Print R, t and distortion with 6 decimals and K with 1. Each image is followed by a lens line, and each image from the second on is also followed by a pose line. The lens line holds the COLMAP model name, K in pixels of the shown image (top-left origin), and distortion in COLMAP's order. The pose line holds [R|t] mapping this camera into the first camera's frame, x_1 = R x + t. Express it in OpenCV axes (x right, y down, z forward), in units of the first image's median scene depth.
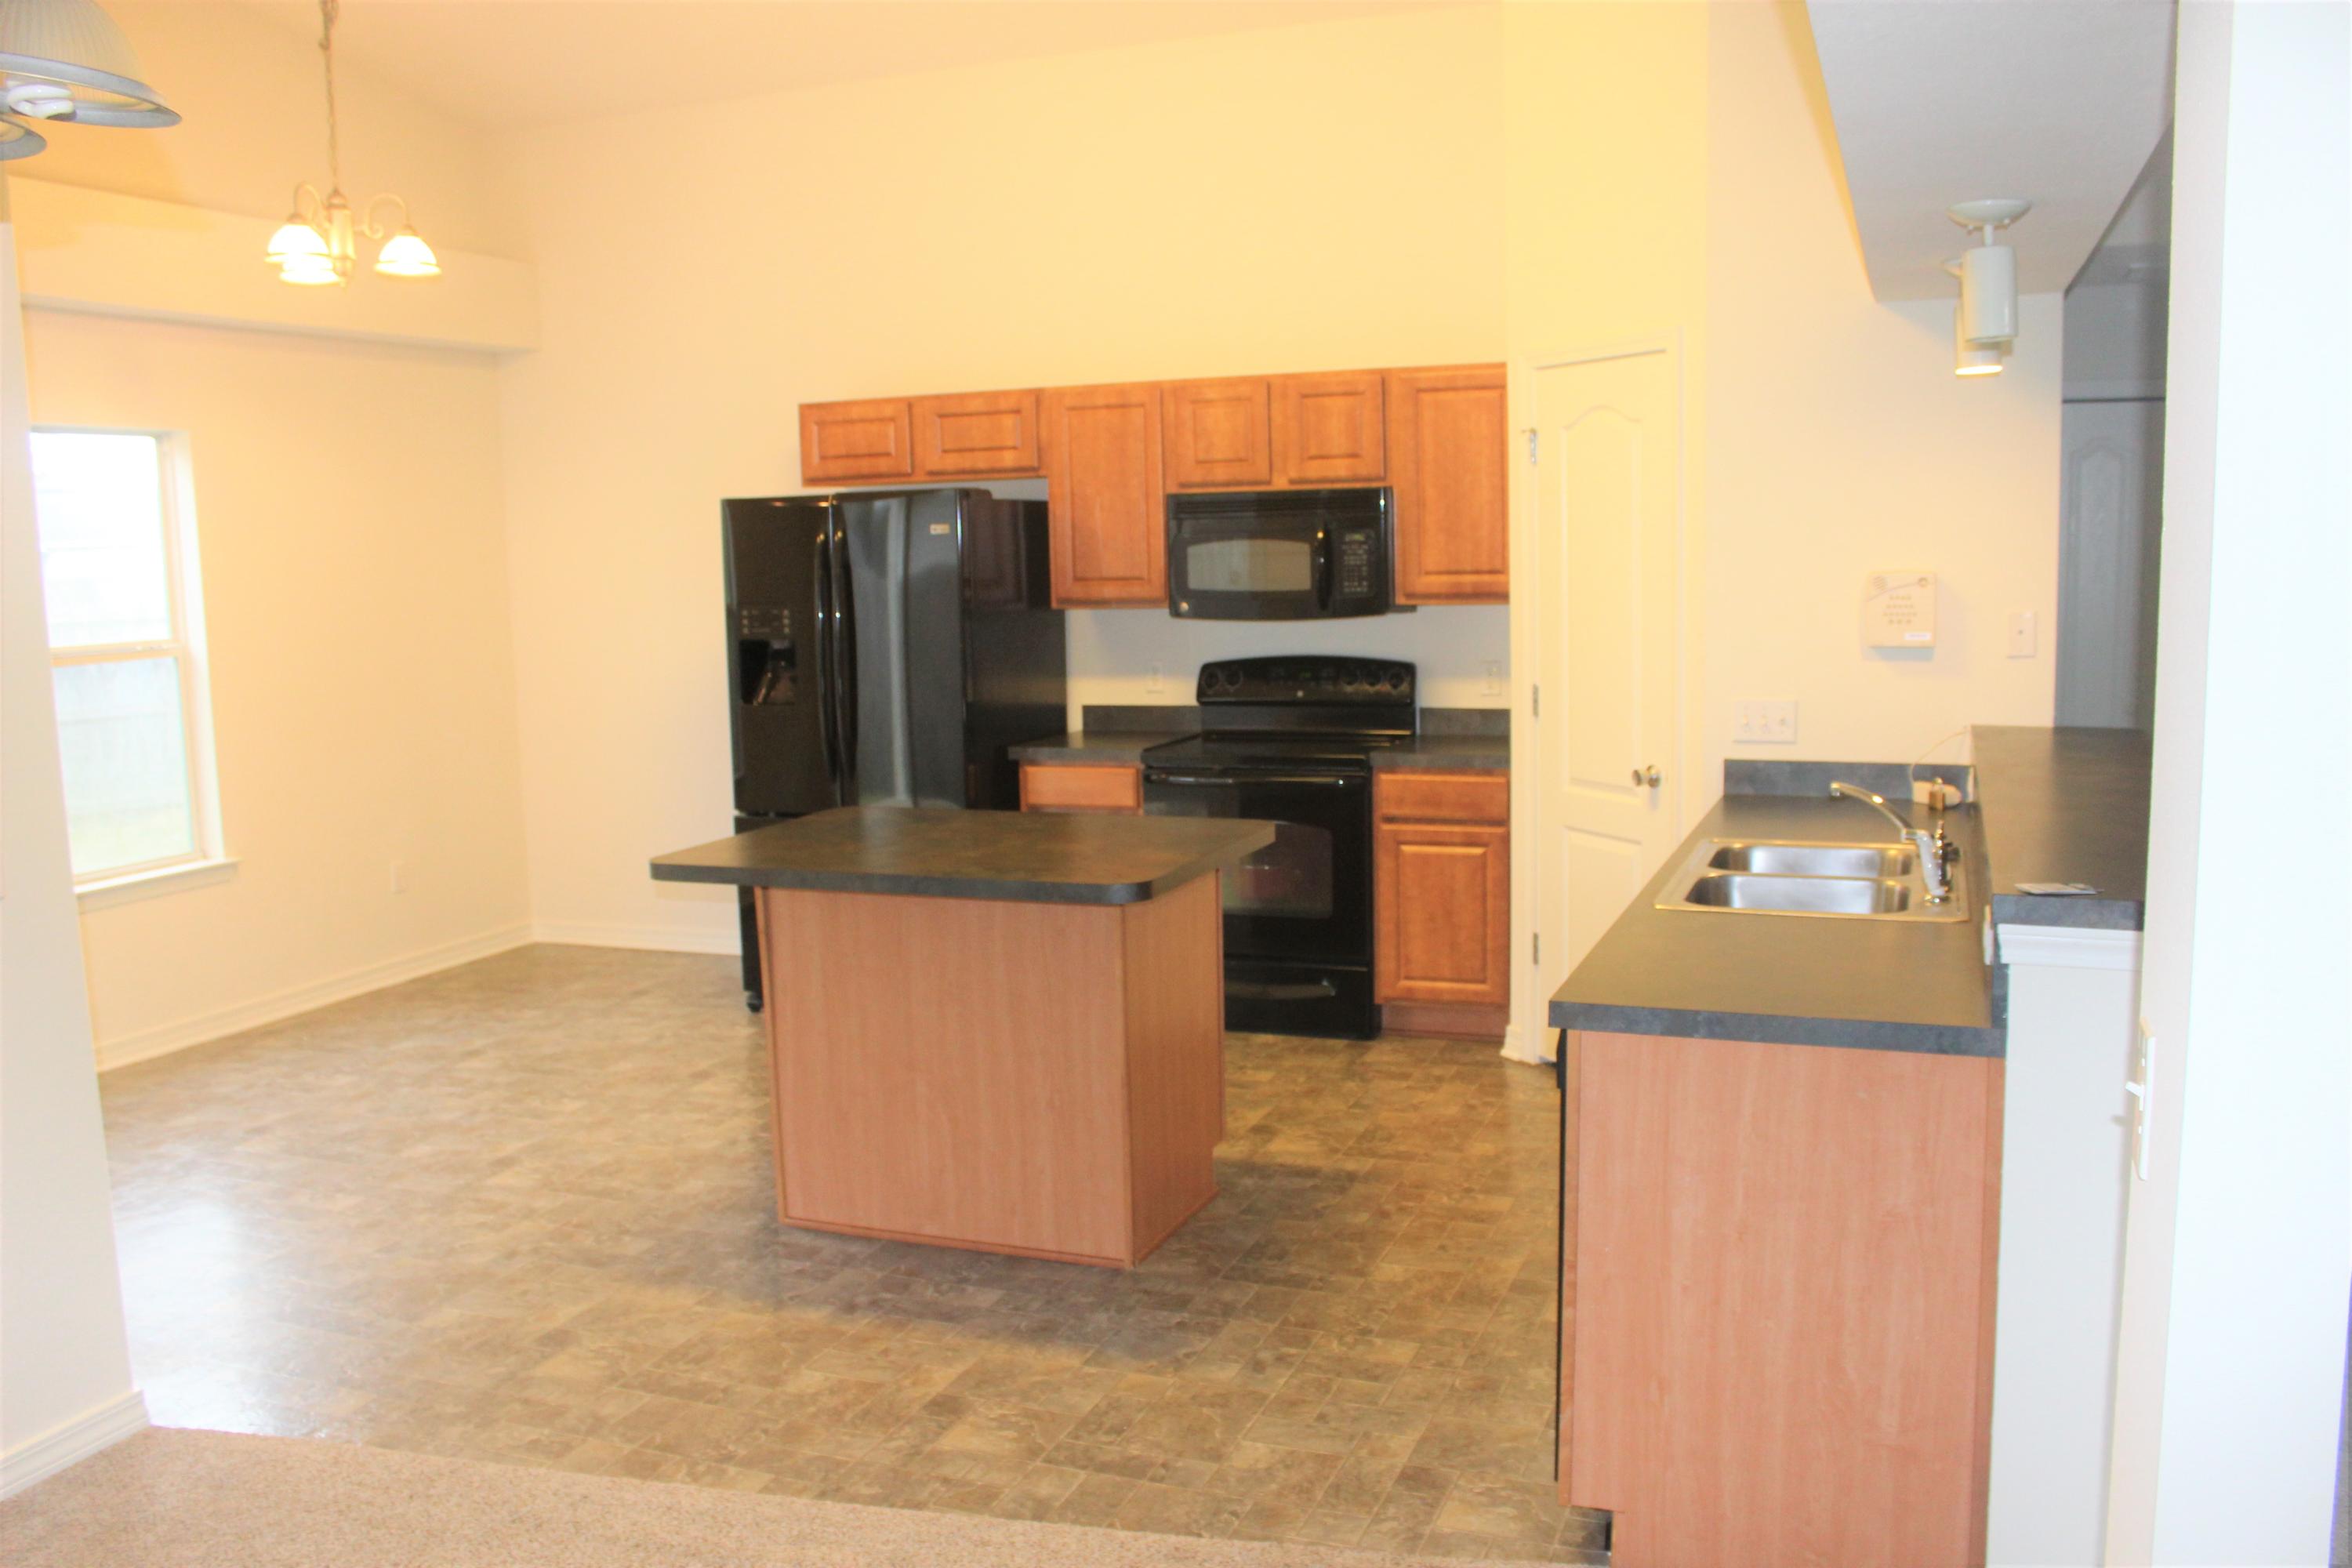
lens RADIAL K [[2003.1, 0, 1163.2], [0, 2003.1, 787.6], [0, 0, 1]] dist [-0.153208, 0.139807]
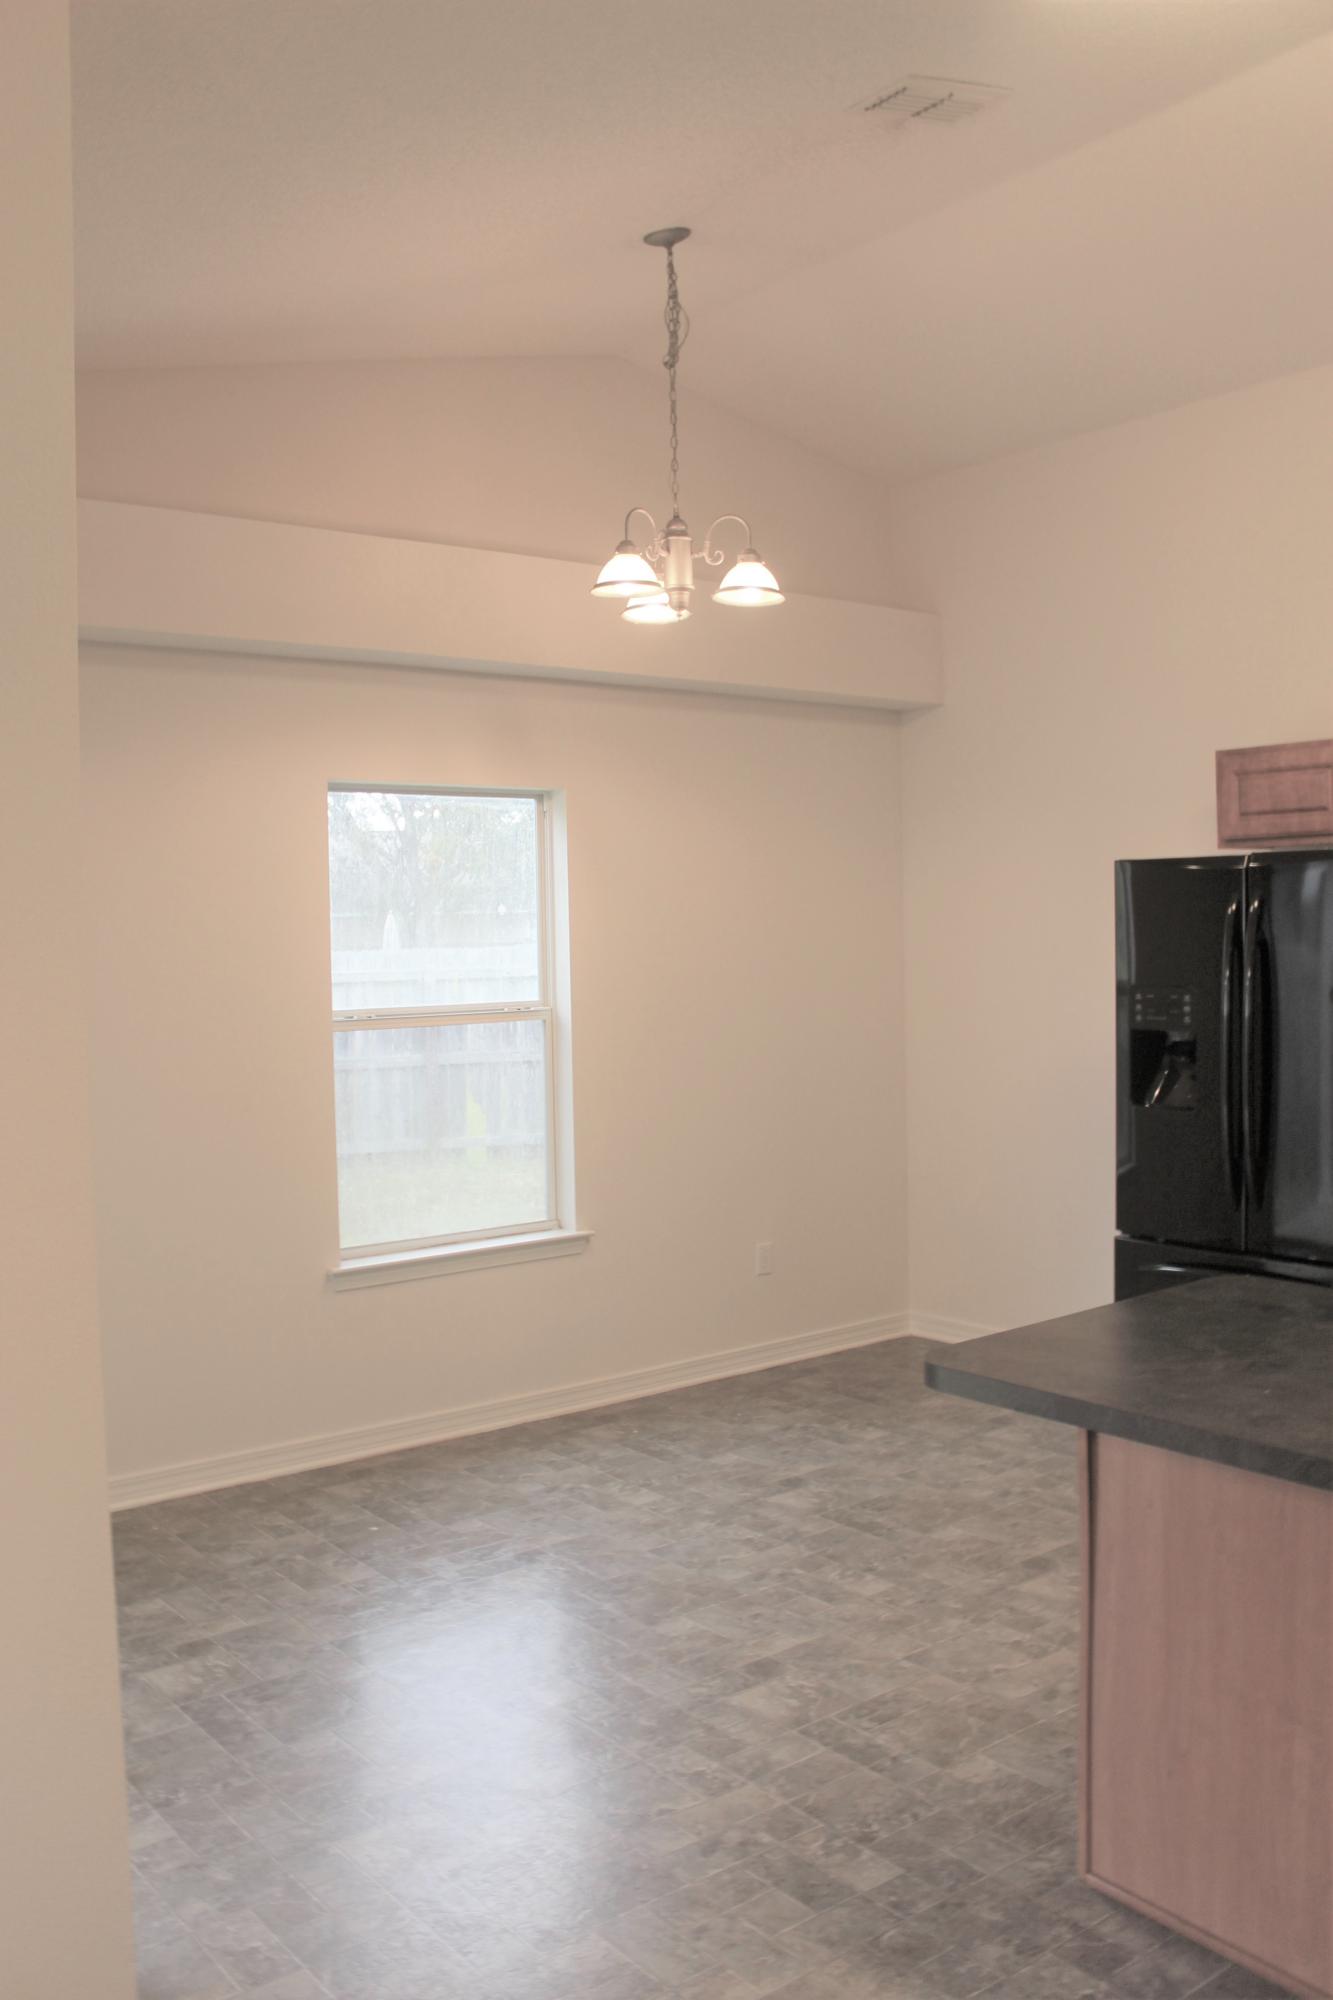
lens RADIAL K [[1703.3, 0, 654.9], [0, 1703.3, 984.9], [0, 0, 1]] dist [-0.153208, 0.139807]
pose [[0.862368, 0.025968, -0.505615, -0.028937], [-0.067401, 0.995683, -0.063820, -0.035353], [0.501775, 0.089116, 0.860395, 0.300231]]
